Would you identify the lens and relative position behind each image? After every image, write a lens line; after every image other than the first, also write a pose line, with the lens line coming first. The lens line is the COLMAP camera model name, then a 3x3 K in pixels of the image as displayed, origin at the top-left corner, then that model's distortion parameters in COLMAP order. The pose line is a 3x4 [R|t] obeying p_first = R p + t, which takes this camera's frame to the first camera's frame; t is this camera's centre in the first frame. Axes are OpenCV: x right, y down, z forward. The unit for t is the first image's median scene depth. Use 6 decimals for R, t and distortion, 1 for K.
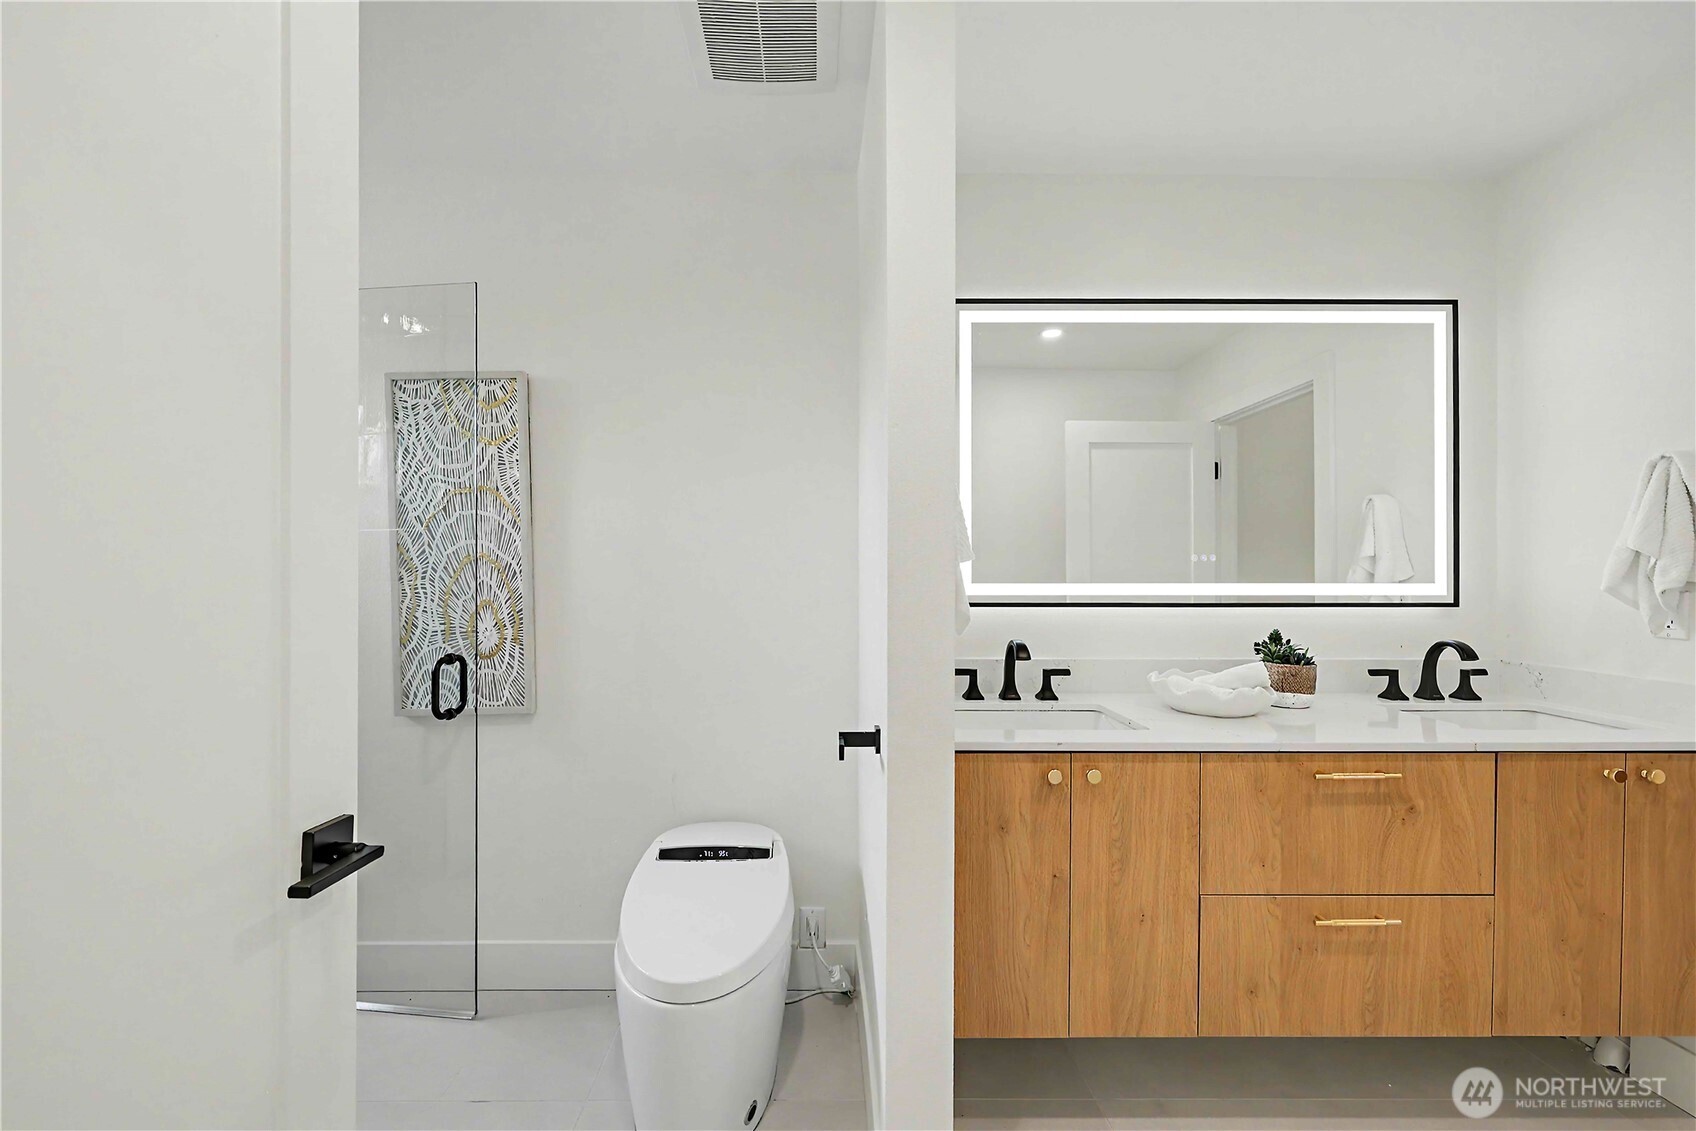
lens RADIAL K [[687.5, 0, 844.3], [0, 687.5, 569.6], [0, 0, 1]] dist [-0.000556, 0.000497]
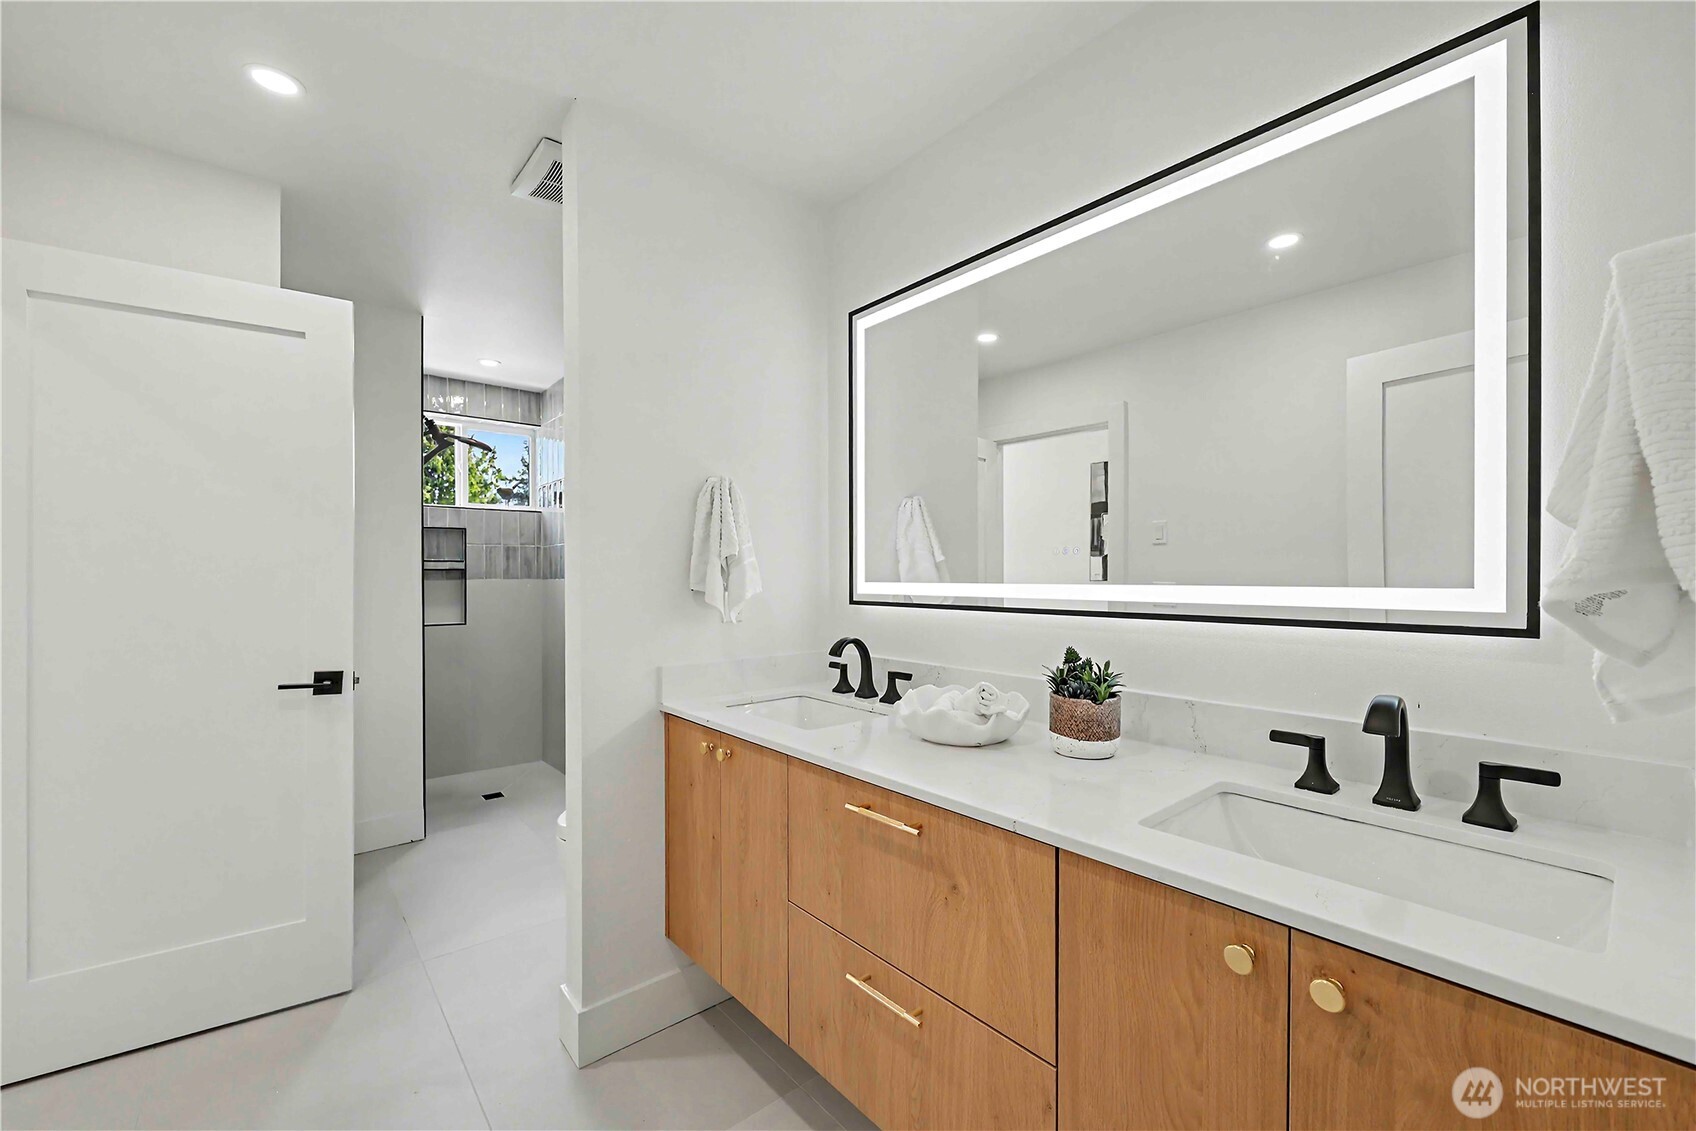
lens RADIAL K [[687.5, 0, 846.5], [0, 687.5, 573.8], [0, 0, 1]] dist [-0.000556, 0.000497]
pose [[0.636973, -0.004271, -0.770874, 1.318767], [0.003772, 0.999990, -0.002423, 0.011602], [0.770877, -0.001364, 0.636983, 0.440263]]
